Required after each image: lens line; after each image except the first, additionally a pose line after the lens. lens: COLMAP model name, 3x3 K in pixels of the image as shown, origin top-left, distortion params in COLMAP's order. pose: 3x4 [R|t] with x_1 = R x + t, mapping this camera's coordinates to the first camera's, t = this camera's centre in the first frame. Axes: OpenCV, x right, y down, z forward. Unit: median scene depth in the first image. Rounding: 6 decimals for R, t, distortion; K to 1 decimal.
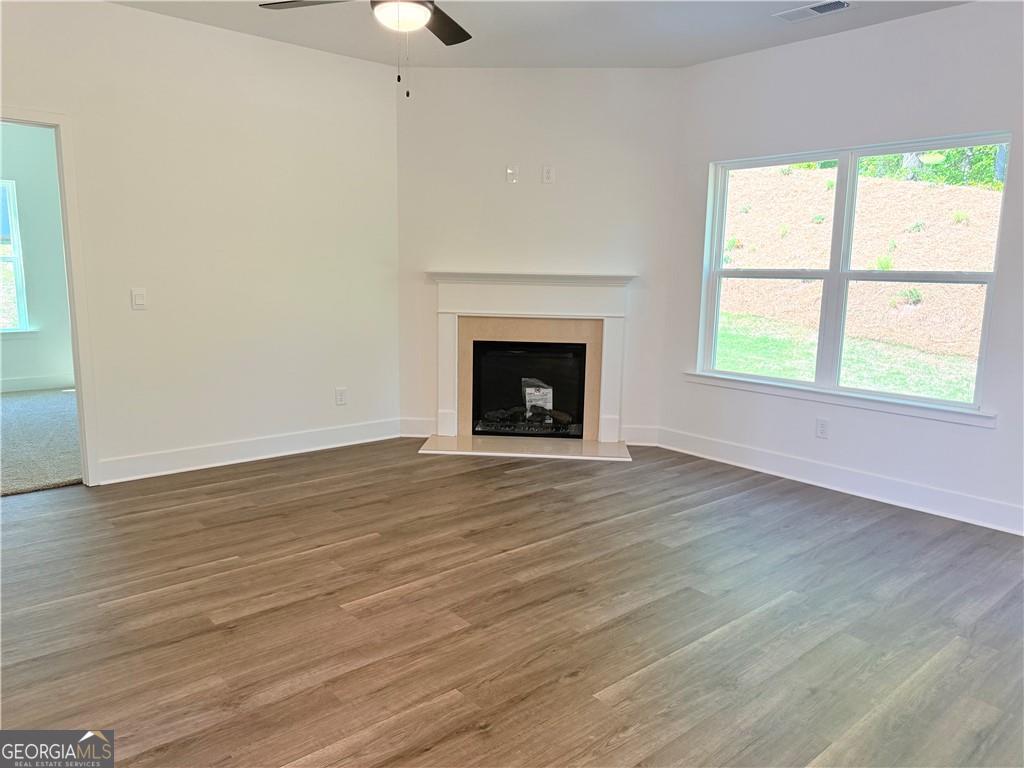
lens RADIAL K [[722.1, 0, 507.0], [0, 722.1, 378.3], [0, 0, 1]] dist [0.056548, -0.074134]
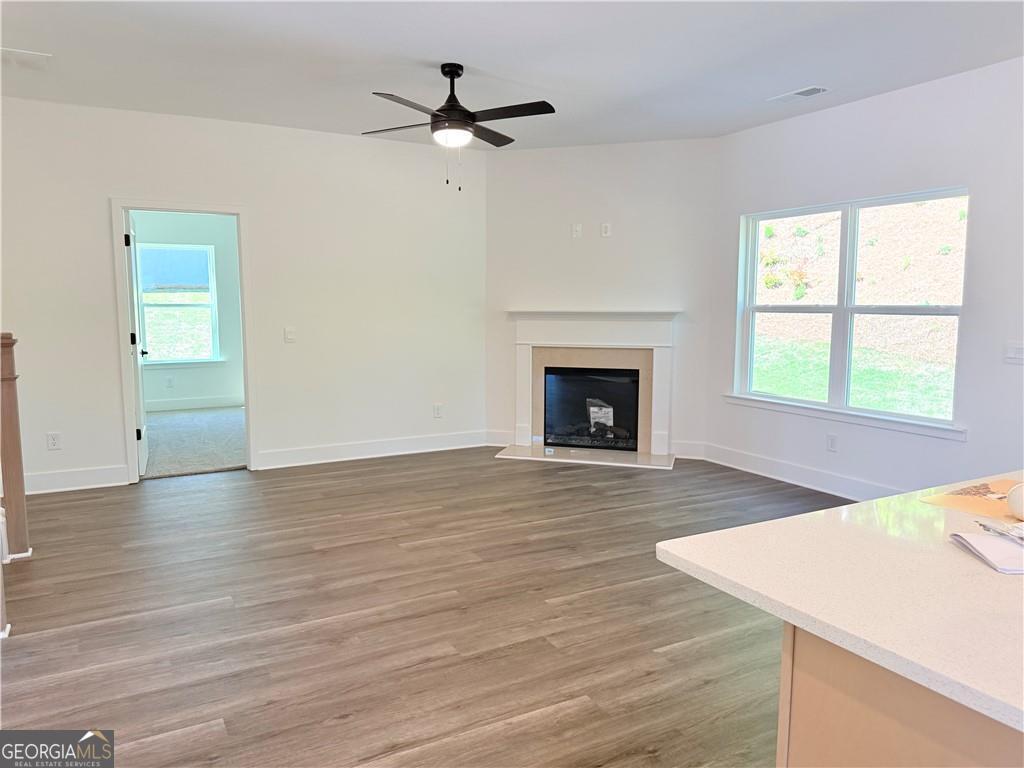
lens RADIAL K [[722.1, 0, 504.4], [0, 722.1, 372.9], [0, 0, 1]] dist [0.056548, -0.074134]
pose [[0.977349, 0.004559, -0.211585, 0.194654], [-0.016524, 0.998360, -0.054814, 0.034699], [0.210988, 0.057069, 0.975821, -0.262279]]
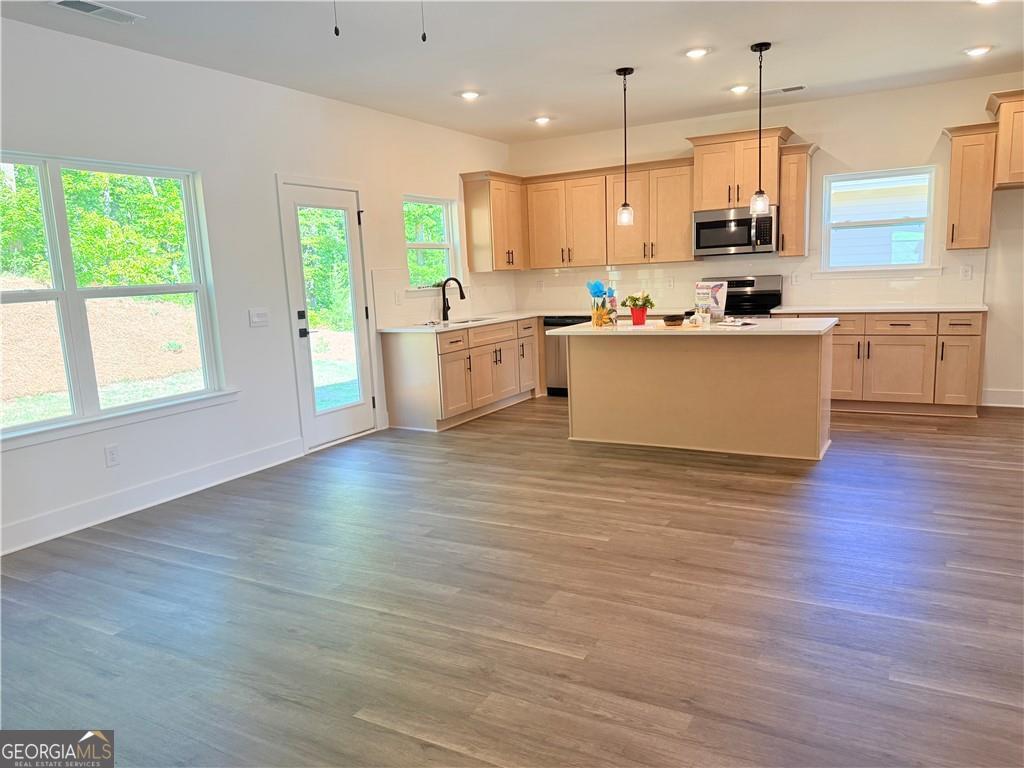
lens RADIAL K [[722.1, 0, 513.3], [0, 722.1, 384.1], [0, 0, 1]] dist [0.056548, -0.074134]
pose [[-0.339429, -0.154039, 0.927933, -0.682483], [0.183745, 0.956637, 0.226016, -0.156173], [-0.922510, 0.247219, -0.296407, 0.886219]]
